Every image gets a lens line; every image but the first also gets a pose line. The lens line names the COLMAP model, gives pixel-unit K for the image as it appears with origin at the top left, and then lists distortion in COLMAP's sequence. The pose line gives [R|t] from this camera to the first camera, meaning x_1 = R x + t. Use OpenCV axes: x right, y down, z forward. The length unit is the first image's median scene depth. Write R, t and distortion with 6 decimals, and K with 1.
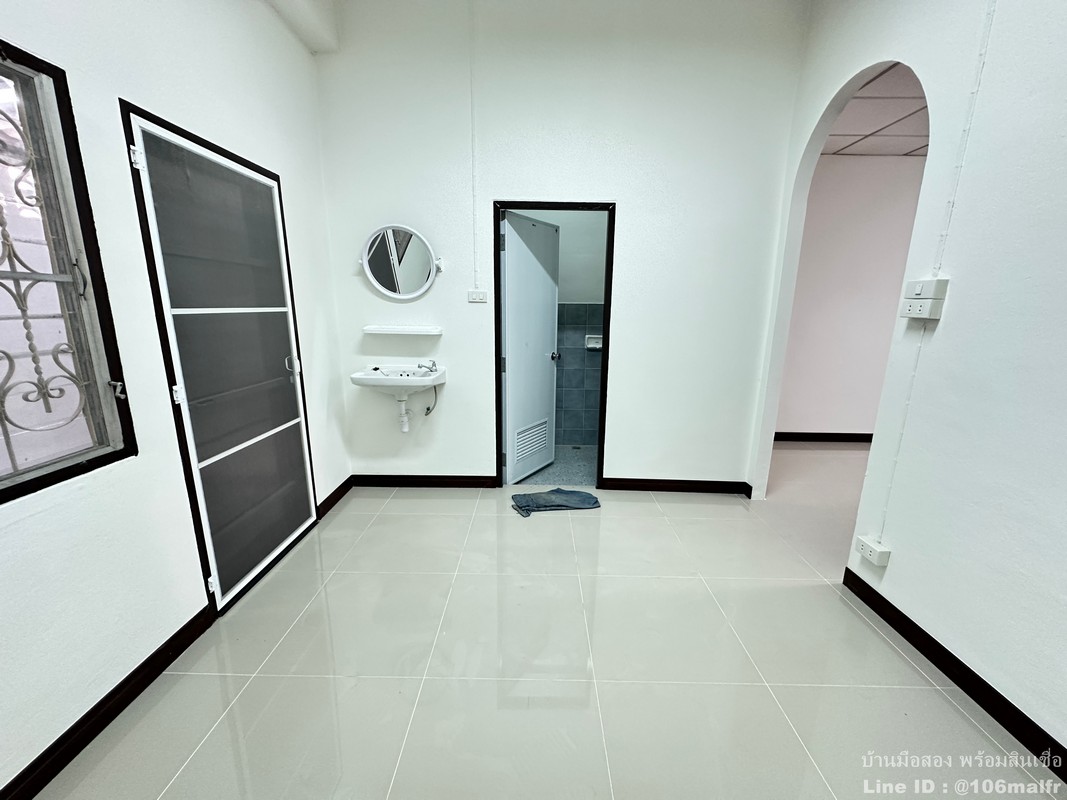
lens RADIAL K [[427.5, 0, 530.4], [0, 427.5, 400.2], [0, 0, 1]] dist [-0.001984, 0.001869]
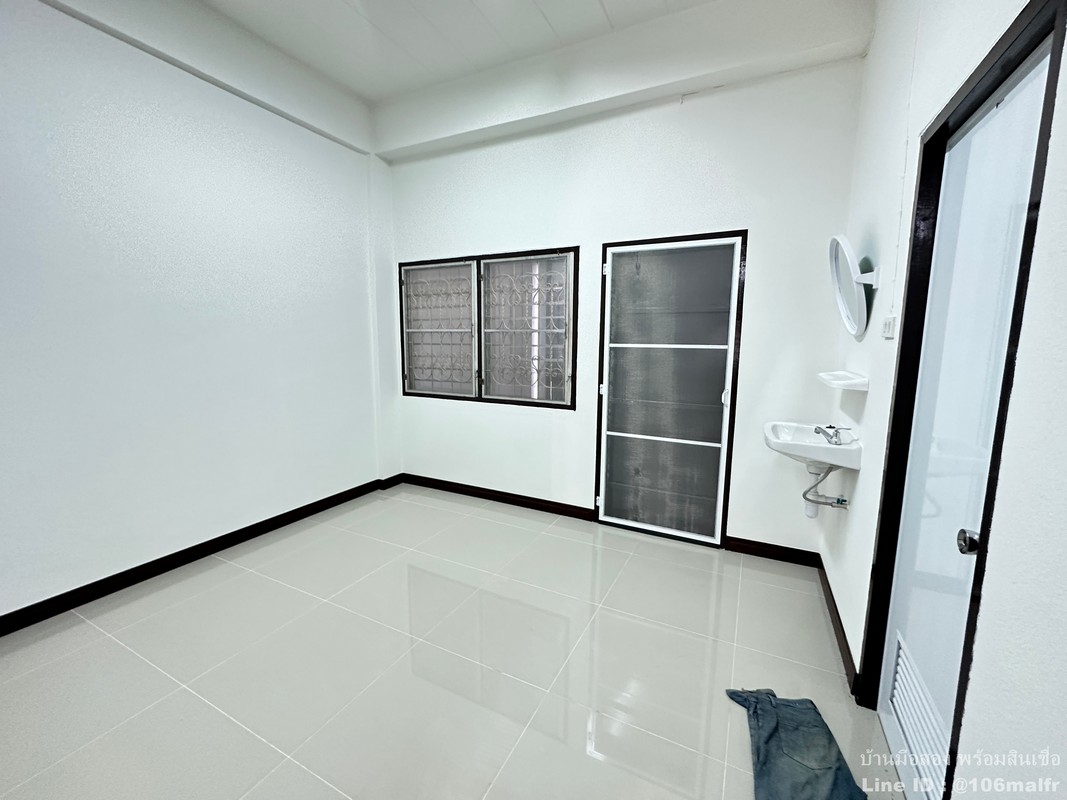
lens RADIAL K [[427.5, 0, 538.5], [0, 427.5, 394.8], [0, 0, 1]] dist [-0.001984, 0.001869]
pose [[-0.418433, 0.108644, -0.901726, 0.846243], [-0.212310, 0.953613, 0.213415, -0.289624], [0.883084, 0.280746, -0.375957, 1.293225]]
